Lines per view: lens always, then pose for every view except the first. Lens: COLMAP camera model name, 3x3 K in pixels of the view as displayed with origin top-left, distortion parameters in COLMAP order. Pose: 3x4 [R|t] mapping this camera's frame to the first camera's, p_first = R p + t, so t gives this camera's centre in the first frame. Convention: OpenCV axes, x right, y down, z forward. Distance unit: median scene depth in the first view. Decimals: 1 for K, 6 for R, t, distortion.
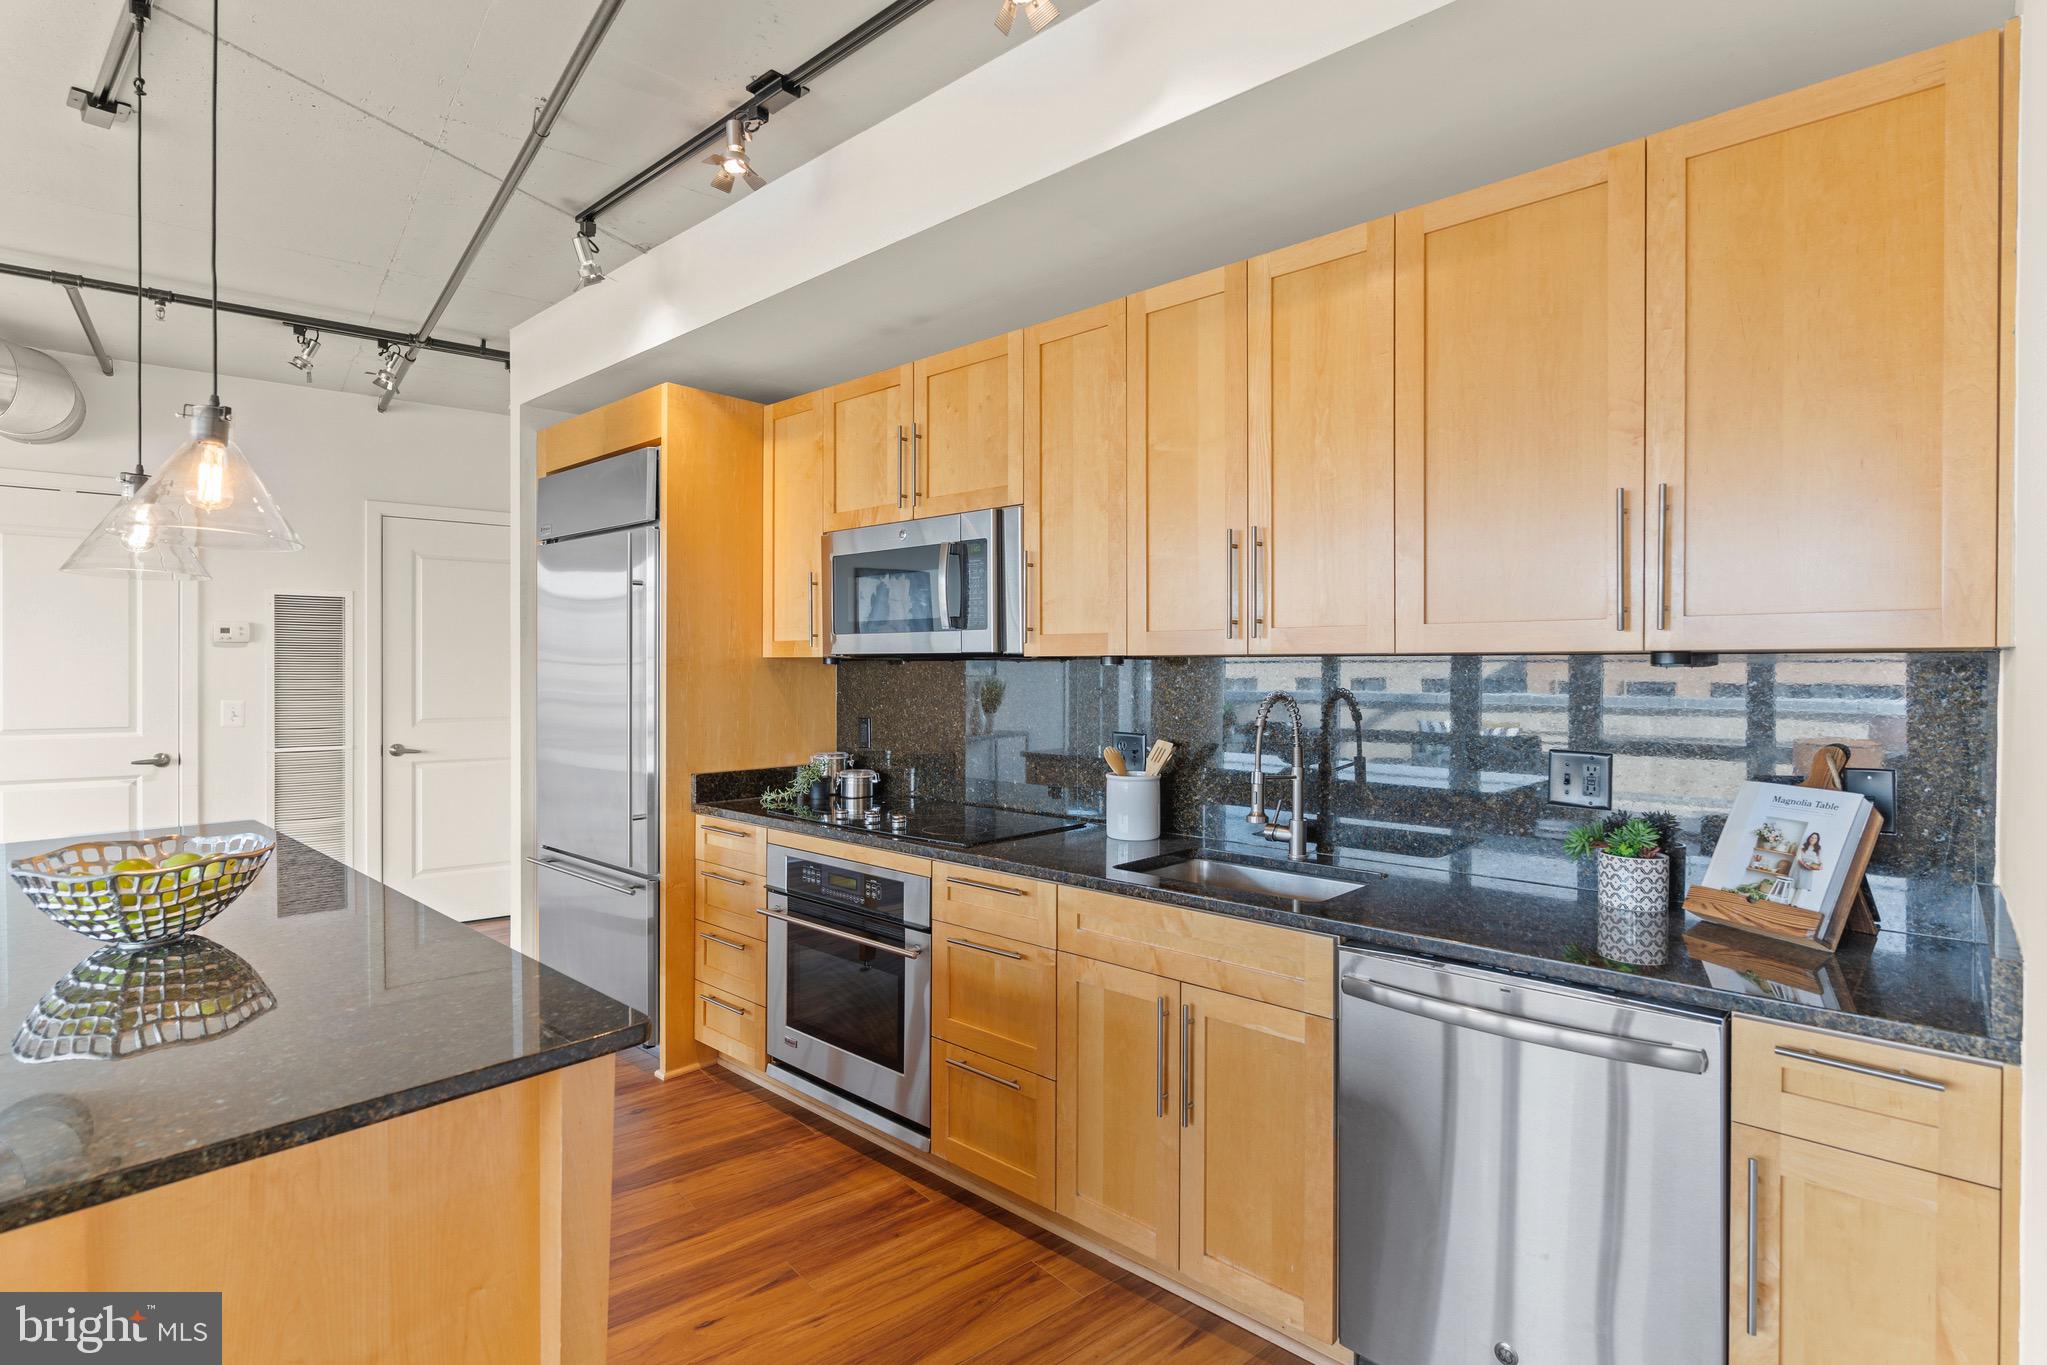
lens RADIAL K [[1007.1, 0, 1016.9], [0, 1007.1, 674.4], [0, 0, 1]] dist [-0.003902, 0.000564]
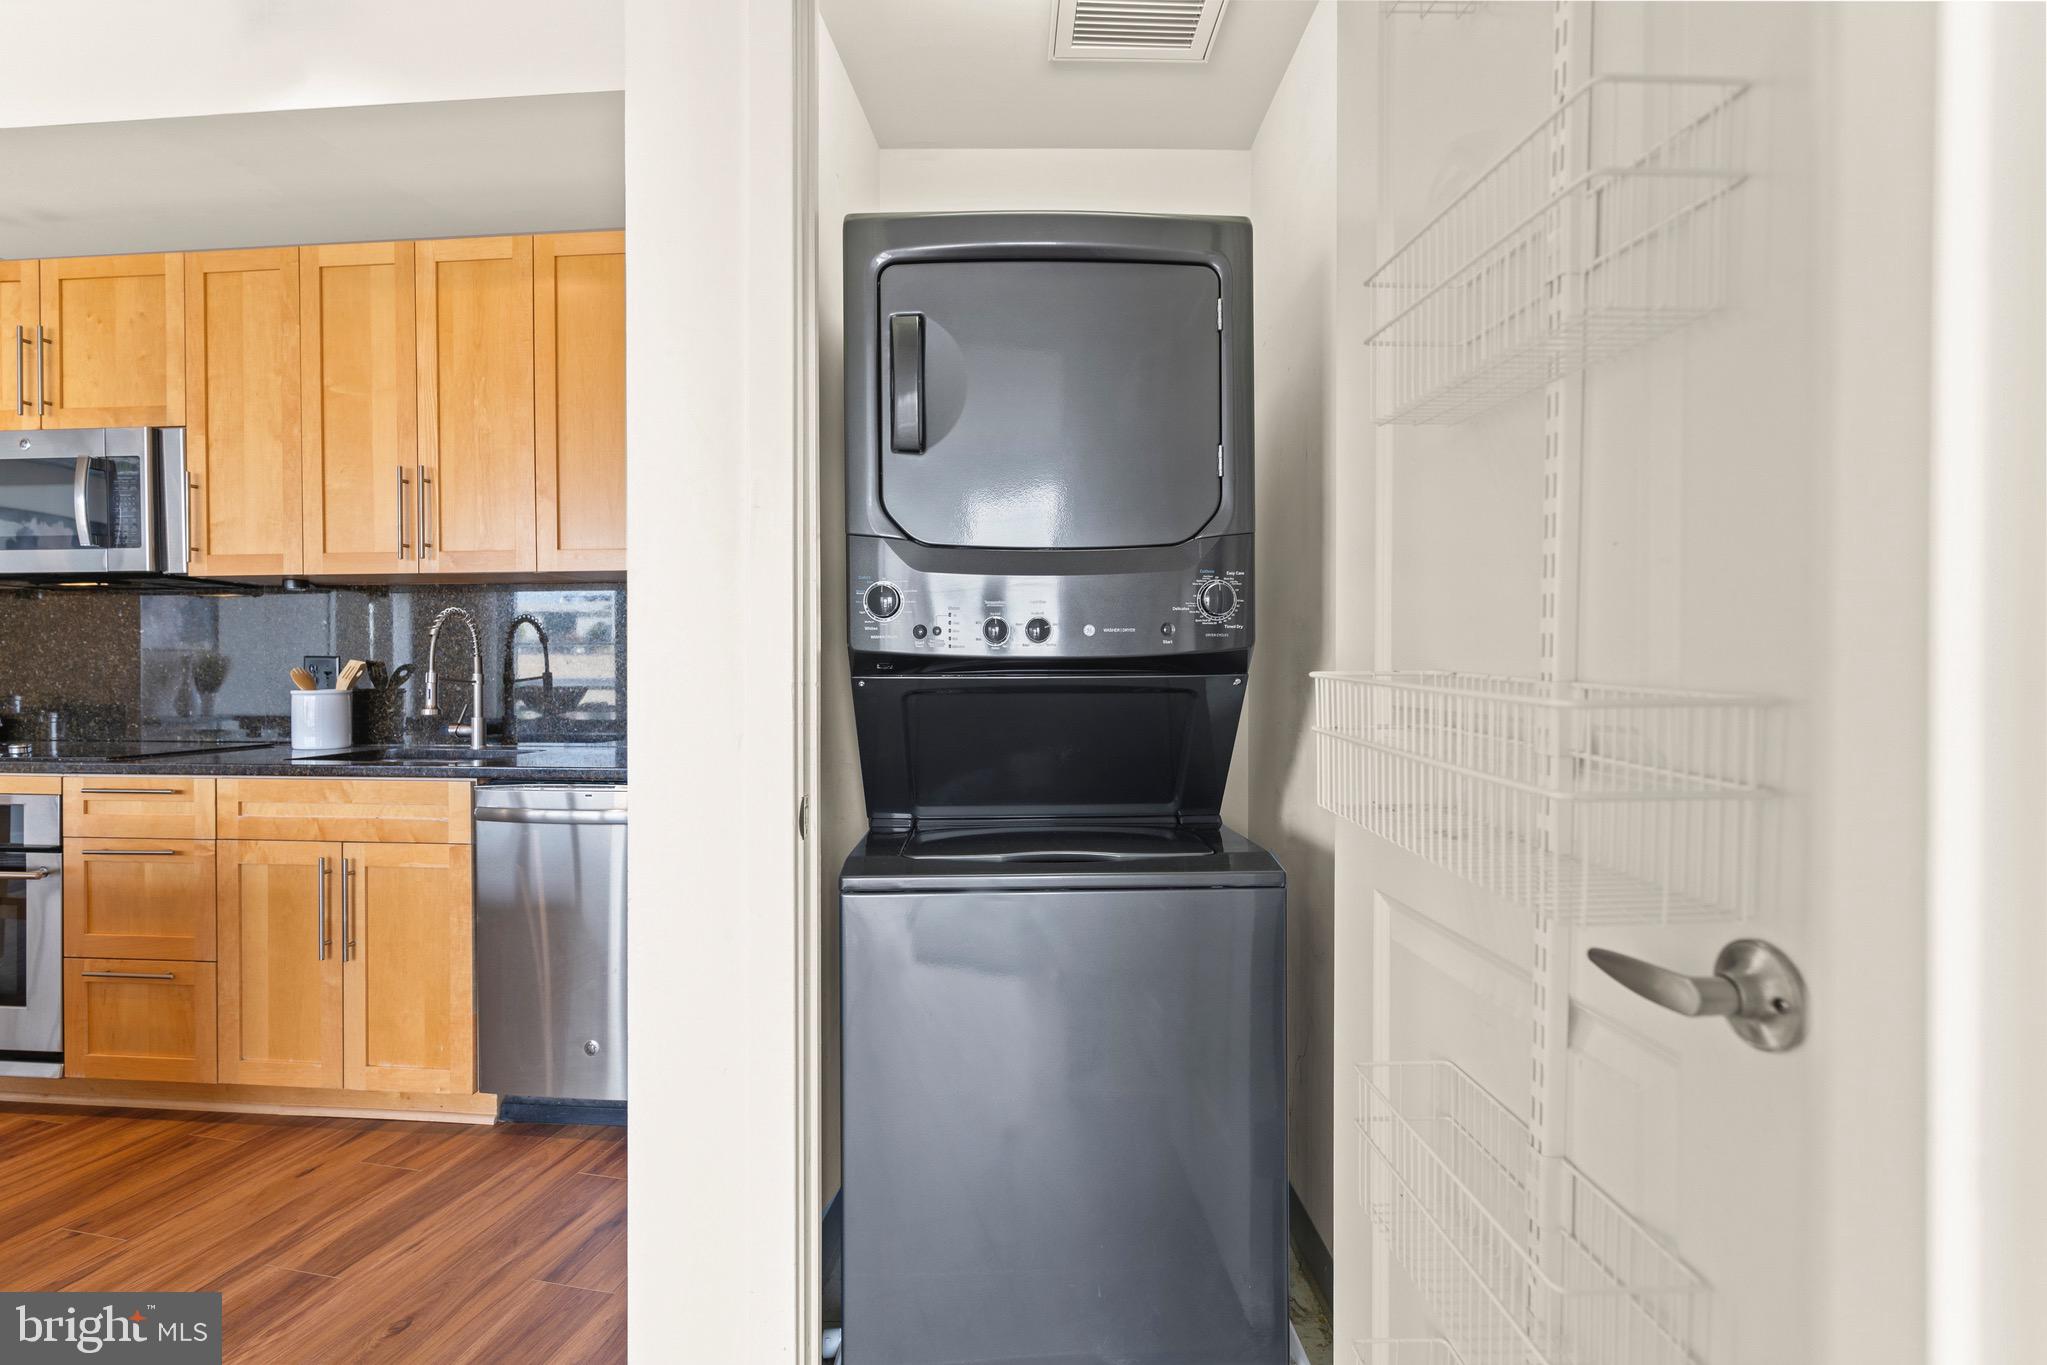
lens RADIAL K [[973.4, 0, 1013.4], [0, 973.4, 679.2], [0, 0, 1]] dist [0.000801, -0.001003]
pose [[0.799779, -0.008184, 0.600238, 0.083345], [0.006370, 0.999966, 0.005147, 0.087744], [-0.600260, -0.000293, 0.799805, -0.291500]]
